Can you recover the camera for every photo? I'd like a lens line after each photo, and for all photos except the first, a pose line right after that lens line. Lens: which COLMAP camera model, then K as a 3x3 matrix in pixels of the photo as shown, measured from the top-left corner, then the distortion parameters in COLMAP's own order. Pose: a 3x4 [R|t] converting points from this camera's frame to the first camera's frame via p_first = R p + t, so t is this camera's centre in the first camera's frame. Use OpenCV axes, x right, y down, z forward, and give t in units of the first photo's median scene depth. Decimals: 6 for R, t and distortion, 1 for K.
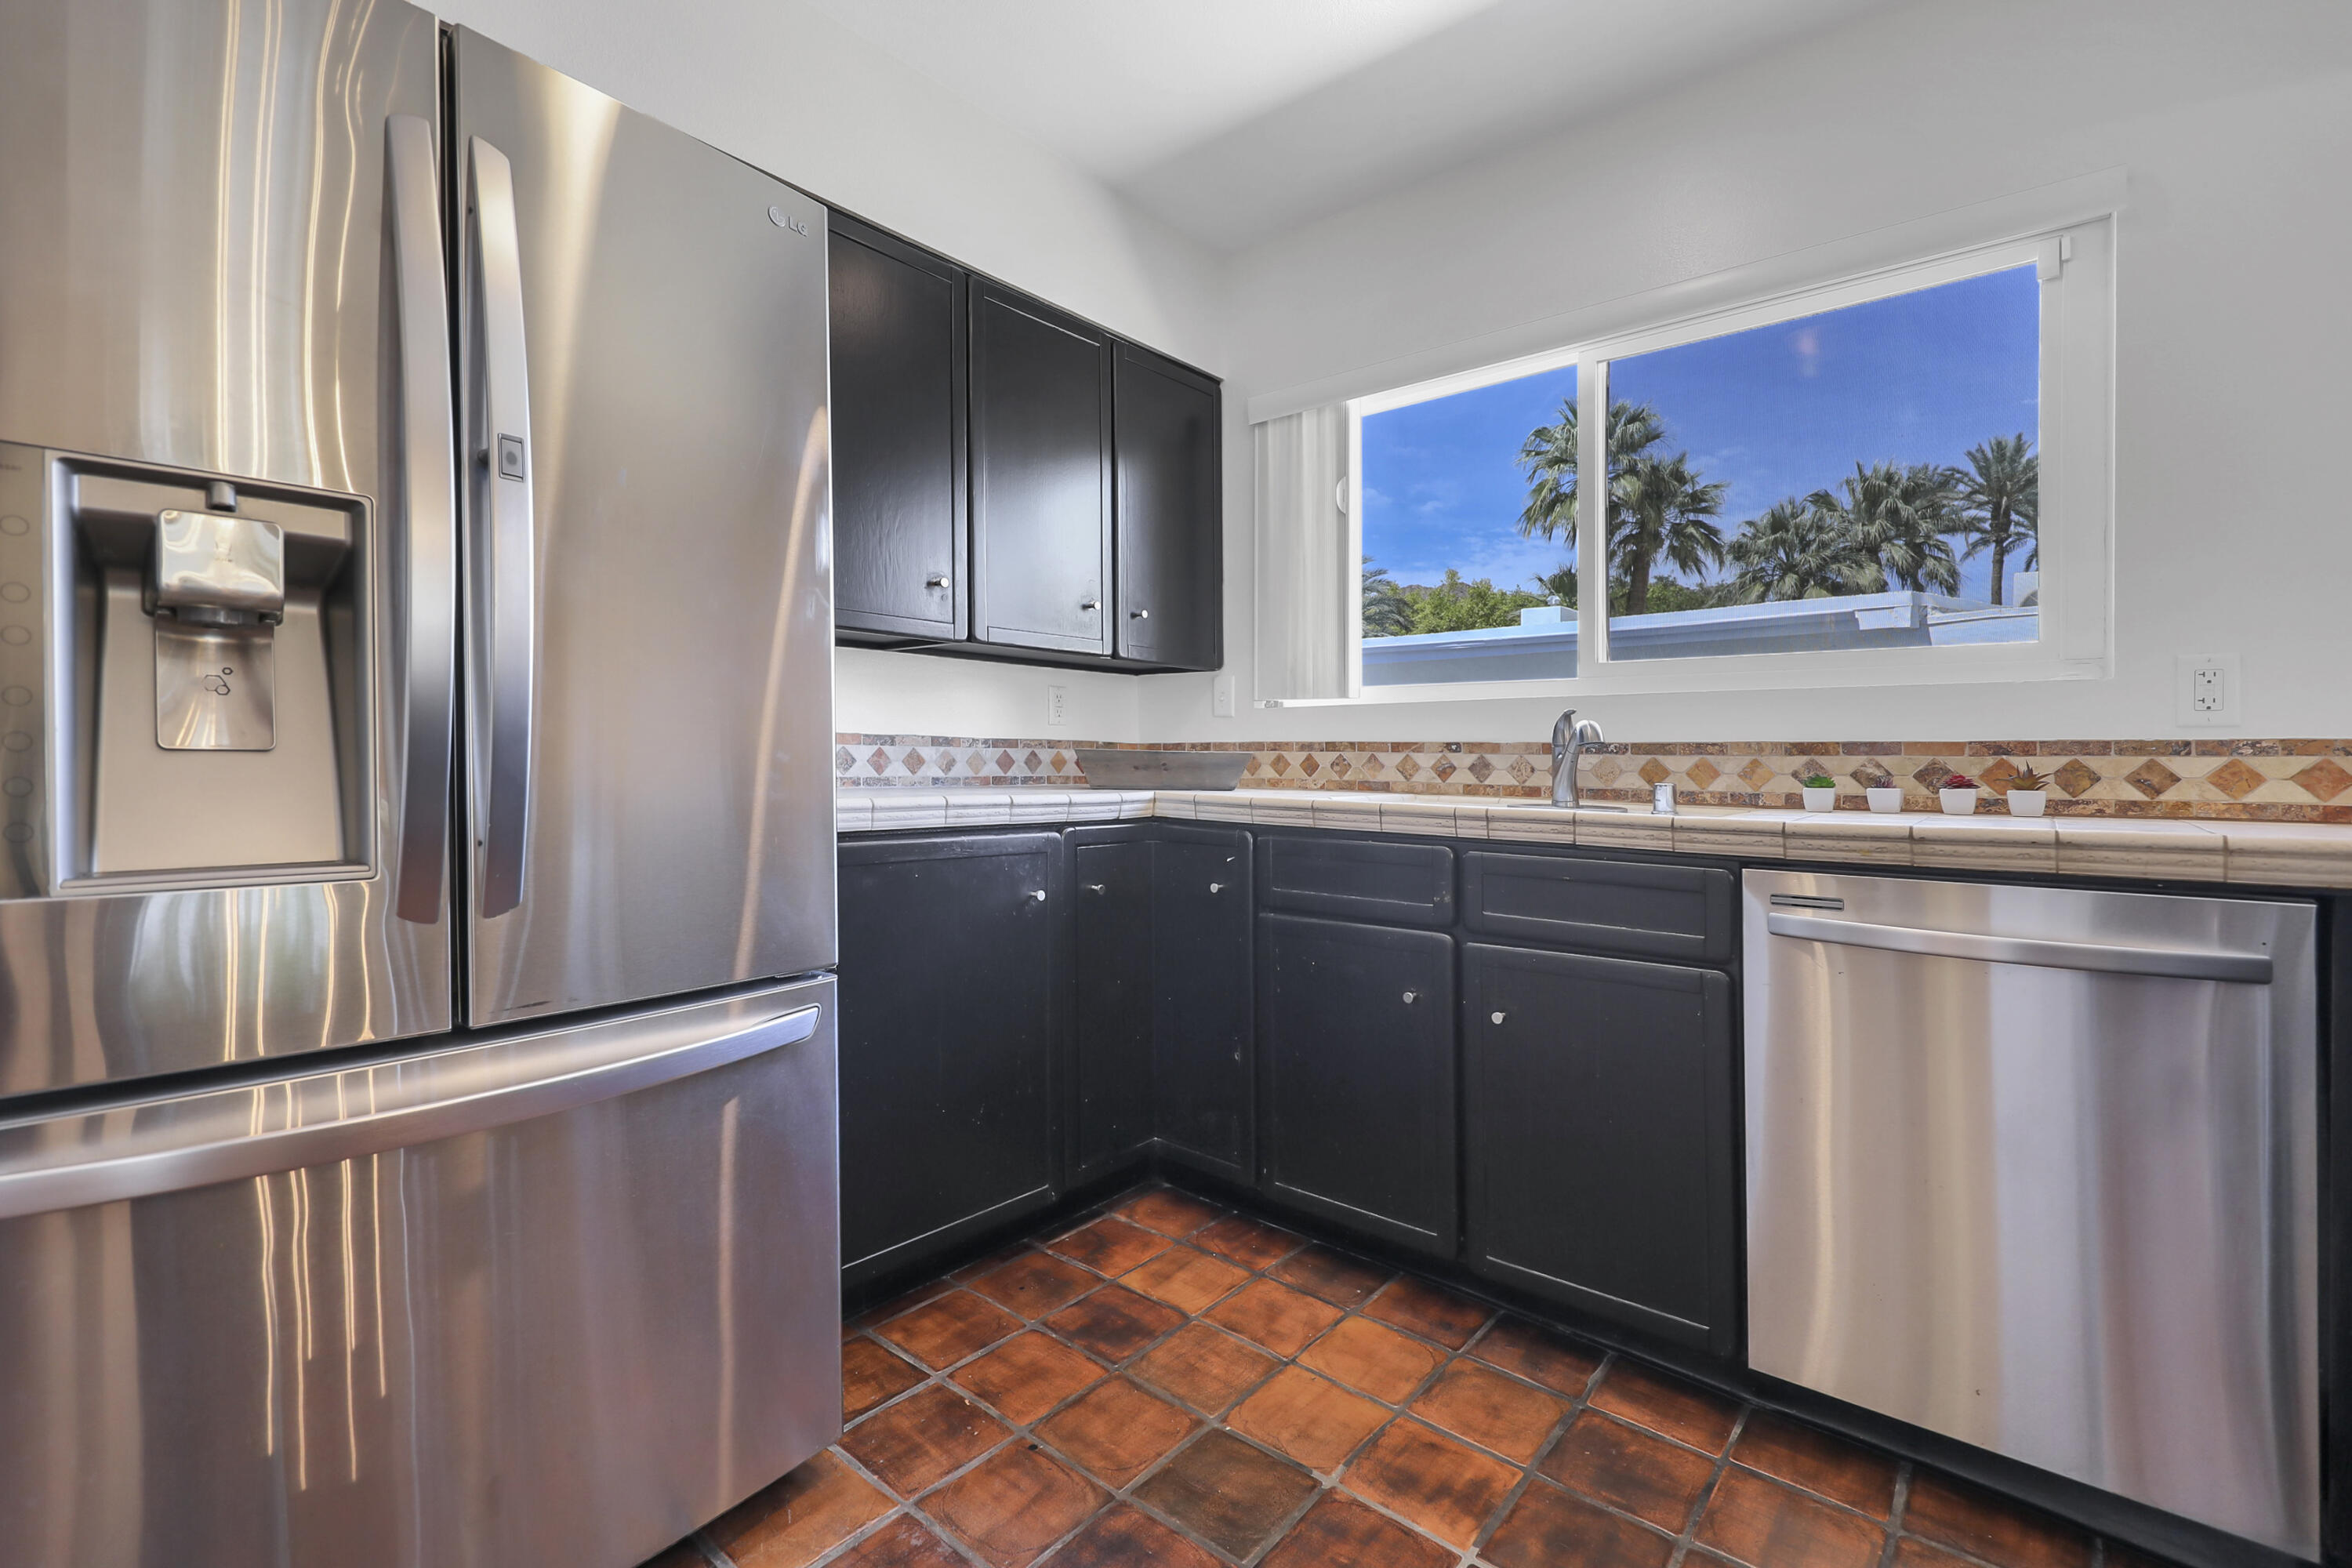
lens RADIAL K [[1046.5, 0, 1165.8], [0, 1046.5, 773.4], [0, 0, 1]] dist [-0.002388, -0.000857]
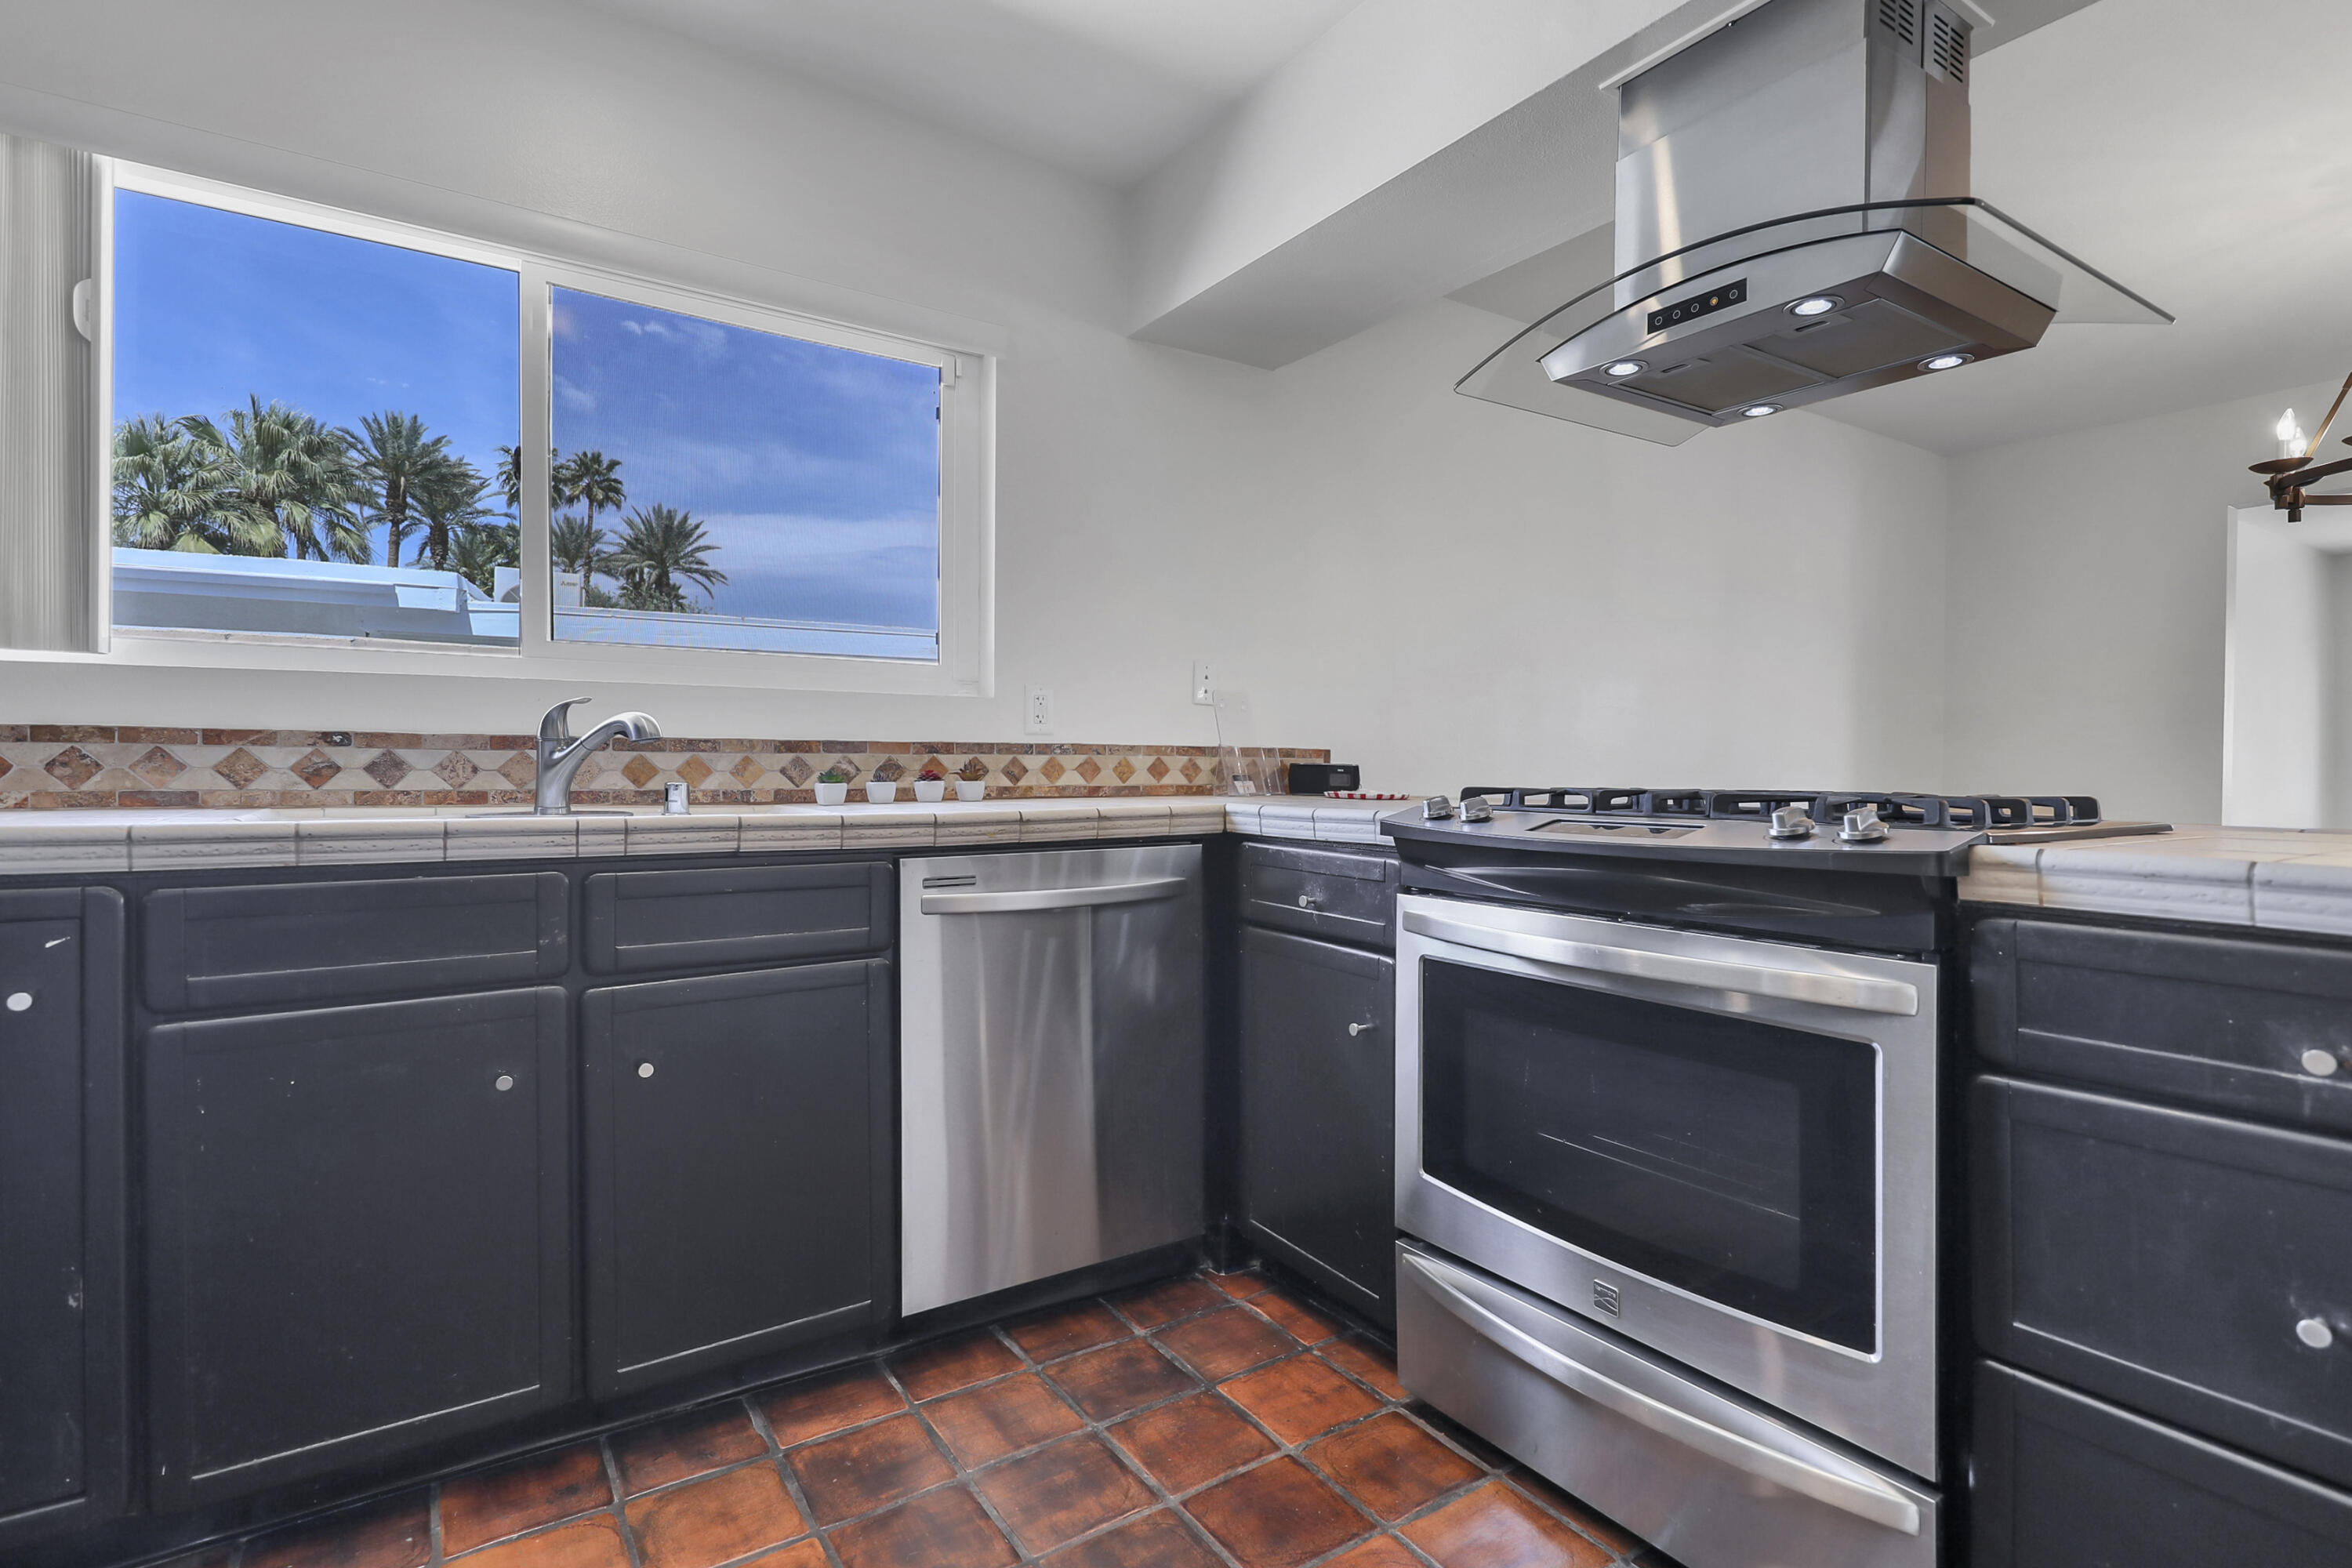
lens RADIAL K [[1169.0, 0, 1176.1], [0, 1169.0, 763.0], [0, 0, 1]] dist [0.011081, -0.001219]
pose [[0.253269, -0.007291, 0.967368, -0.433007], [0.009853, 0.999939, 0.004957, -0.009039], [-0.967346, 0.008276, 0.253325, 0.324173]]
